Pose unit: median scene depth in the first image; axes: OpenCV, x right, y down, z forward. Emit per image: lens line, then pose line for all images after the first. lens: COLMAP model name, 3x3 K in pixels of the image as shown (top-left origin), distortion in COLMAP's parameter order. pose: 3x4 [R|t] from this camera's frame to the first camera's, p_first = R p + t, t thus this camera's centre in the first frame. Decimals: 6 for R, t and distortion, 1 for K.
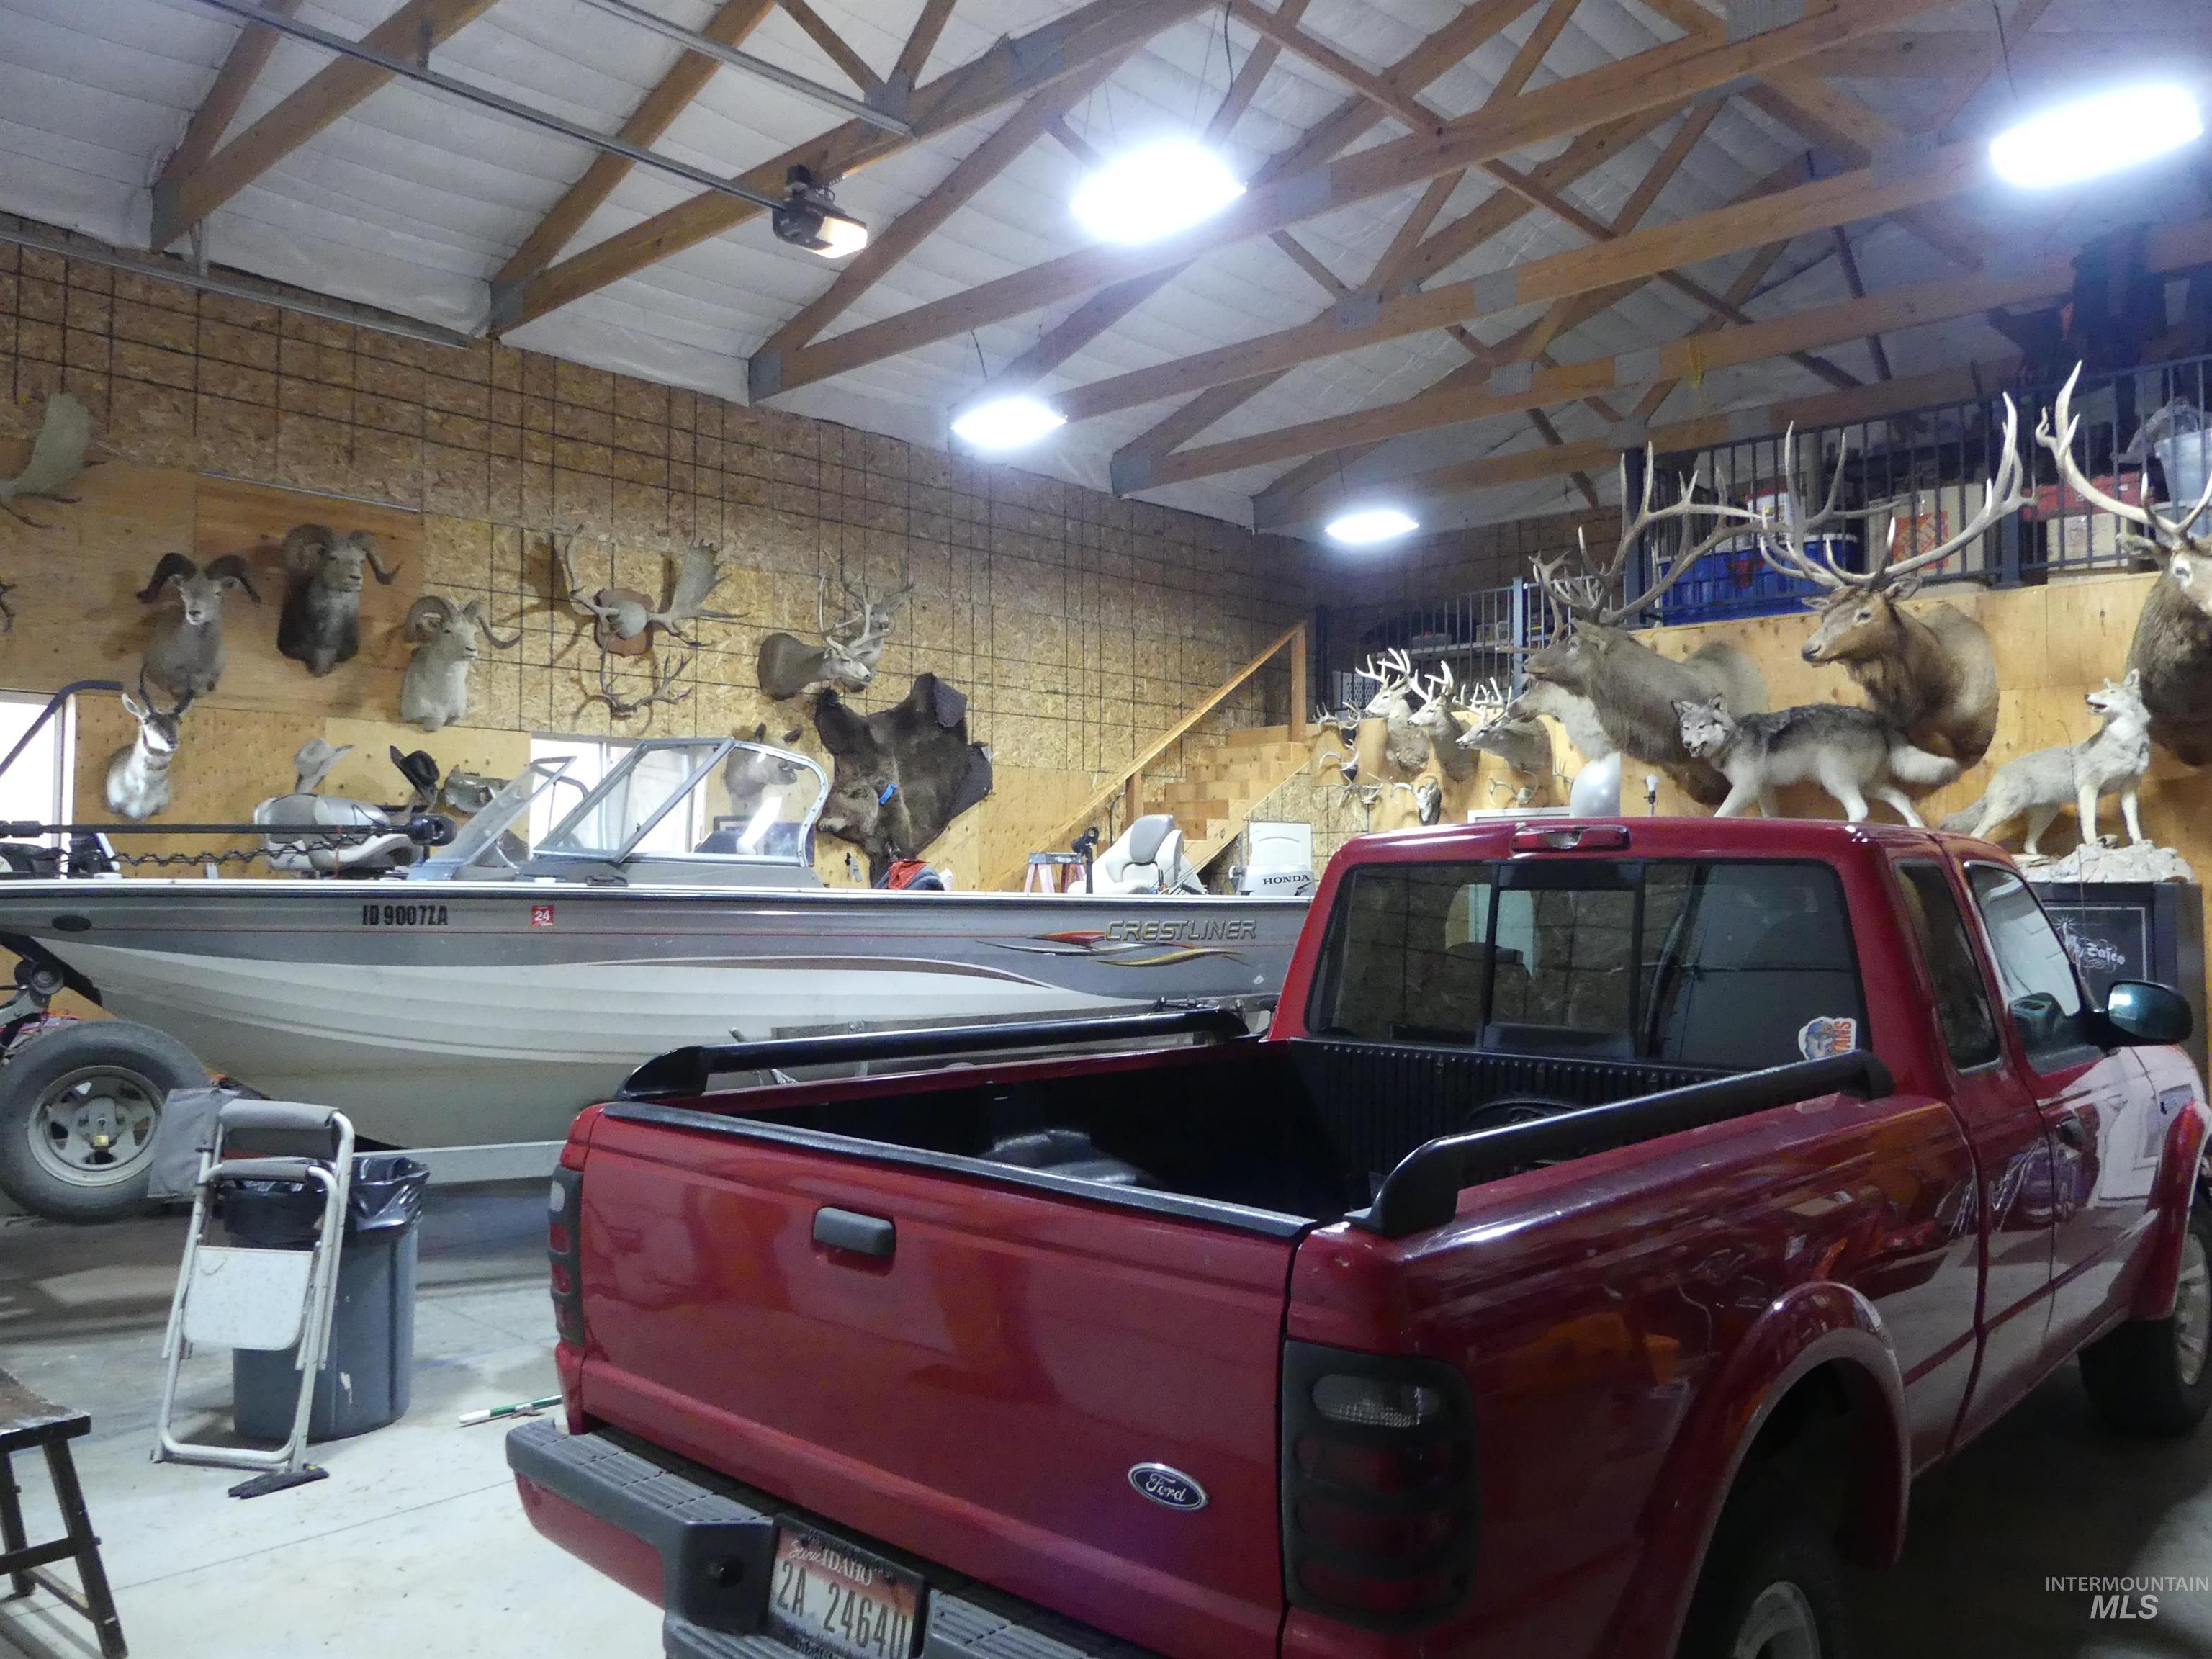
lens RADIAL K [[1671.9, 0, 1109.1], [0, 1671.9, 841.6], [0, 0, 1]] dist [-0.002430, 0.000315]
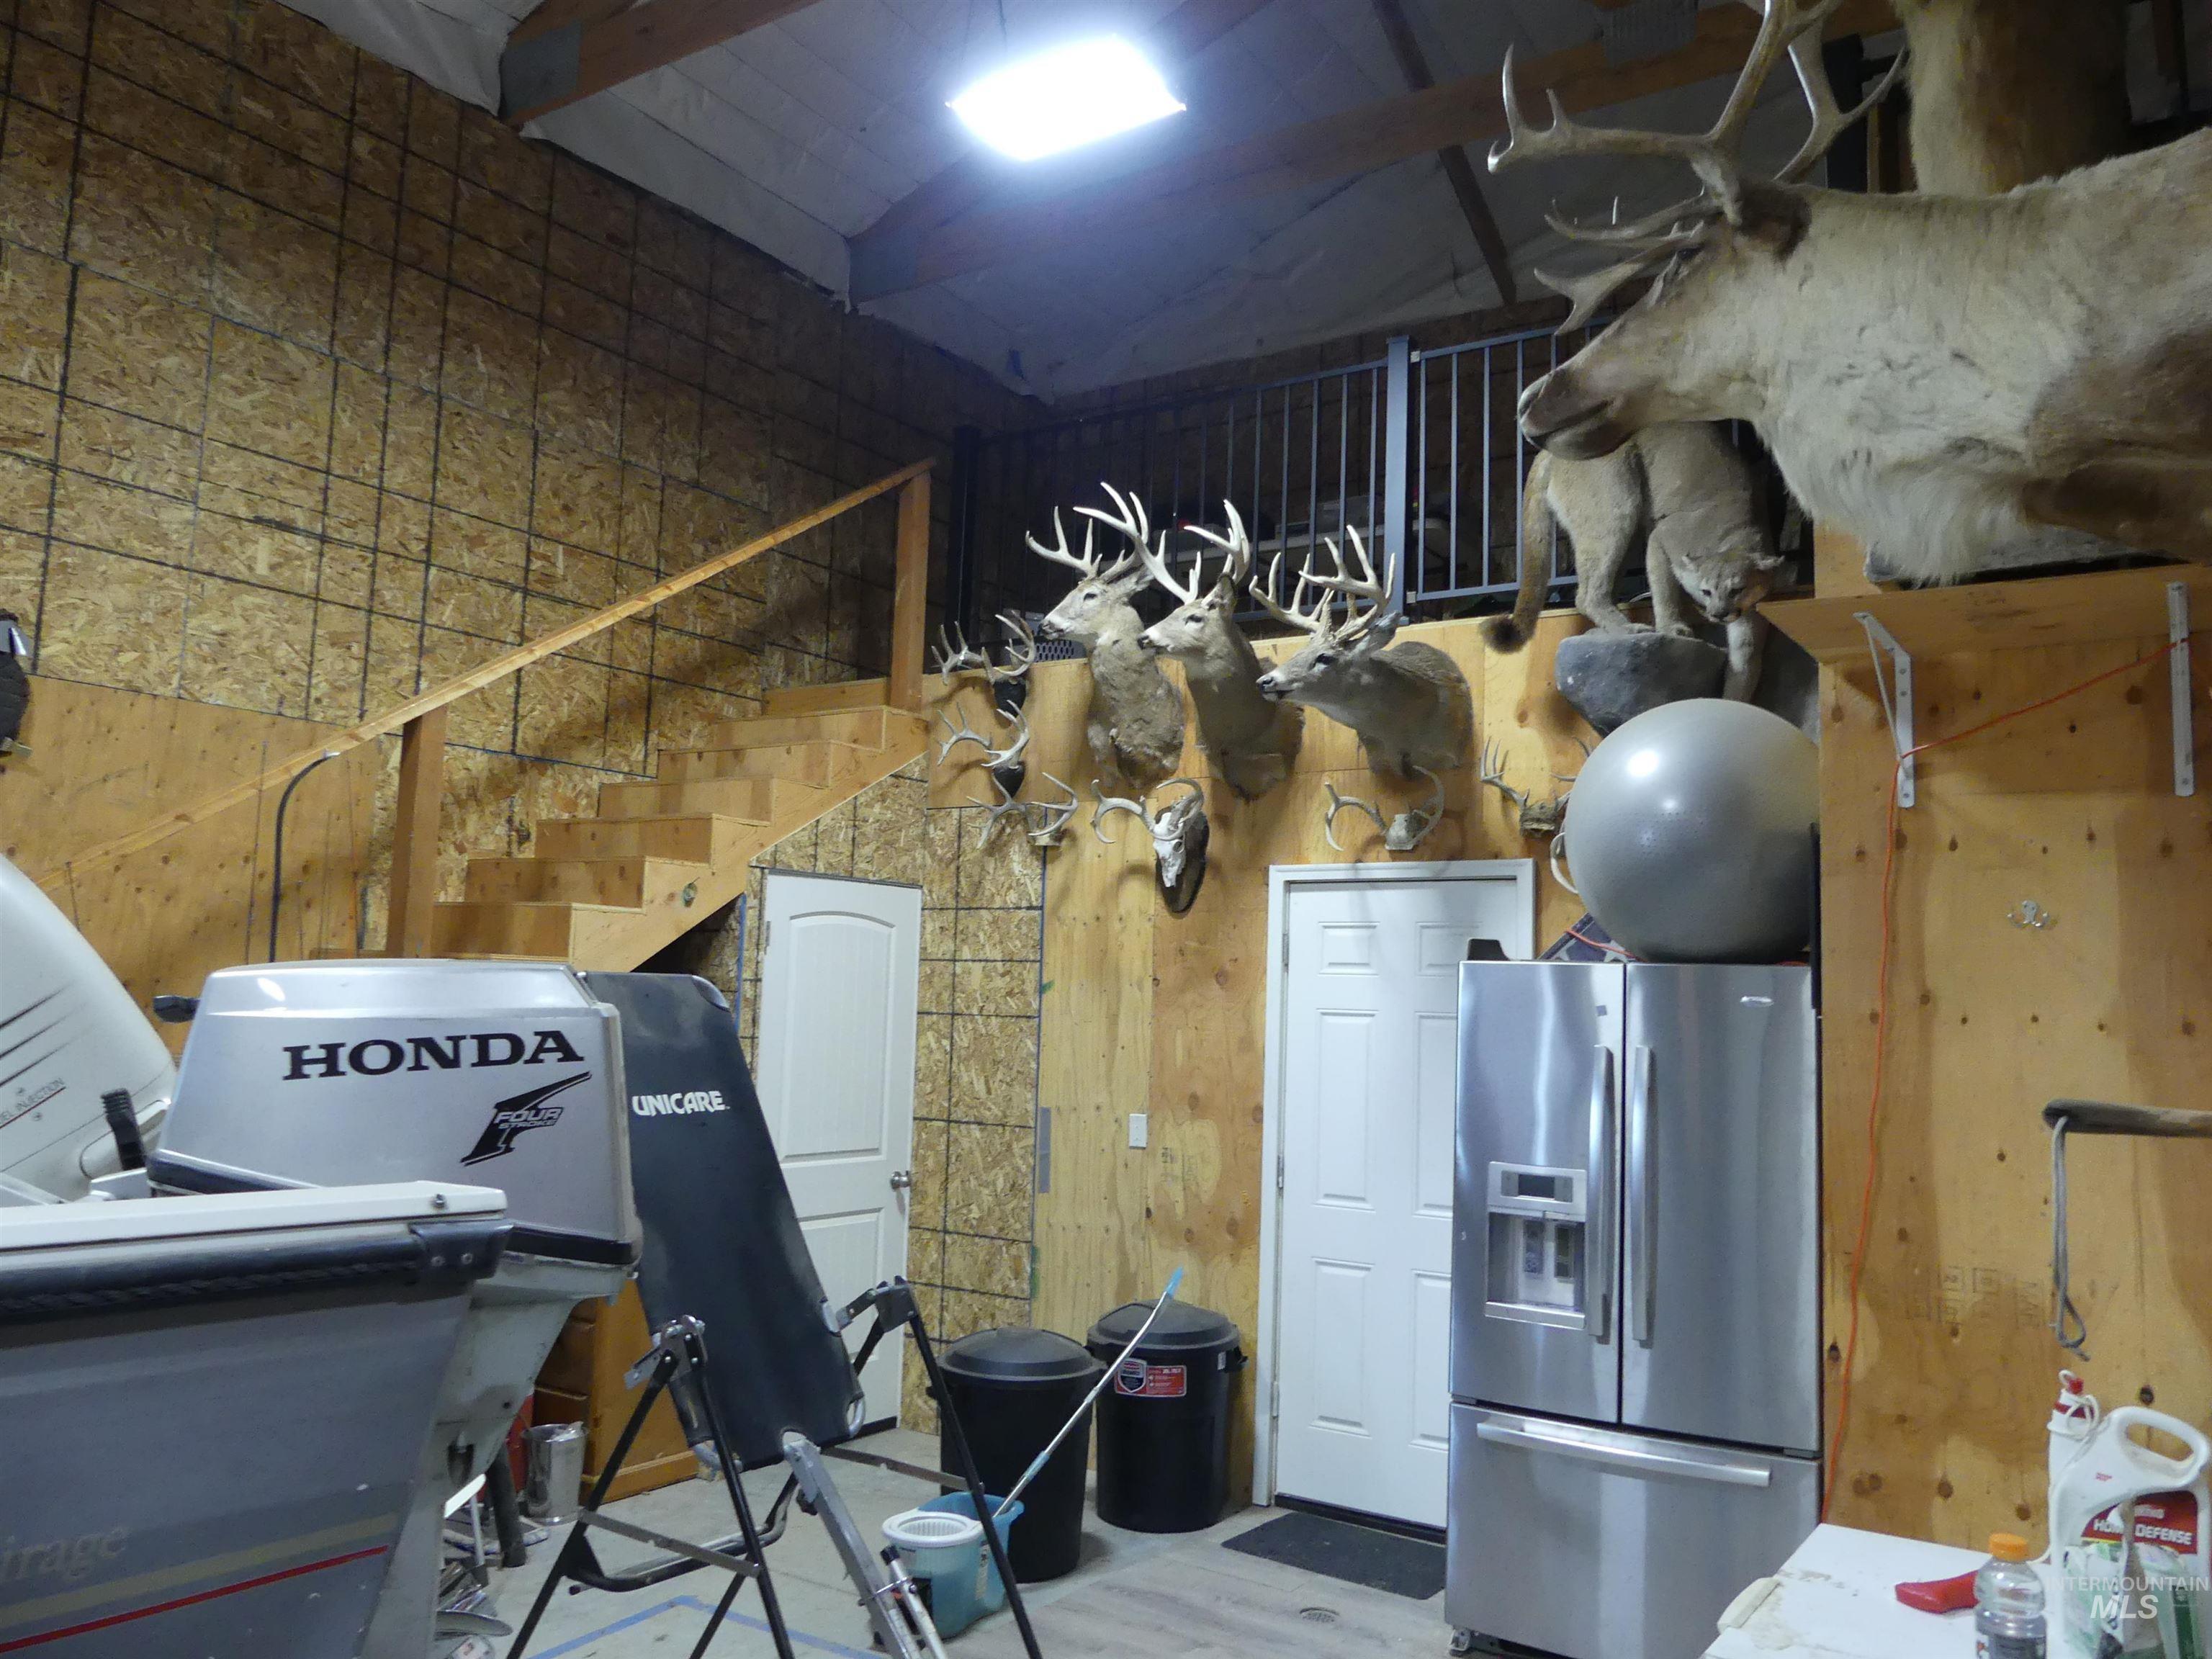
lens RADIAL K [[1671.9, 0, 1109.1], [0, 1671.9, 841.6], [0, 0, 1]] dist [-0.002430, 0.000315]
pose [[0.985557, 0.050094, 0.161768, 0.102172], [-0.038892, 0.996669, -0.071687, 0.007683], [-0.164820, 0.064361, 0.984222, 0.570969]]
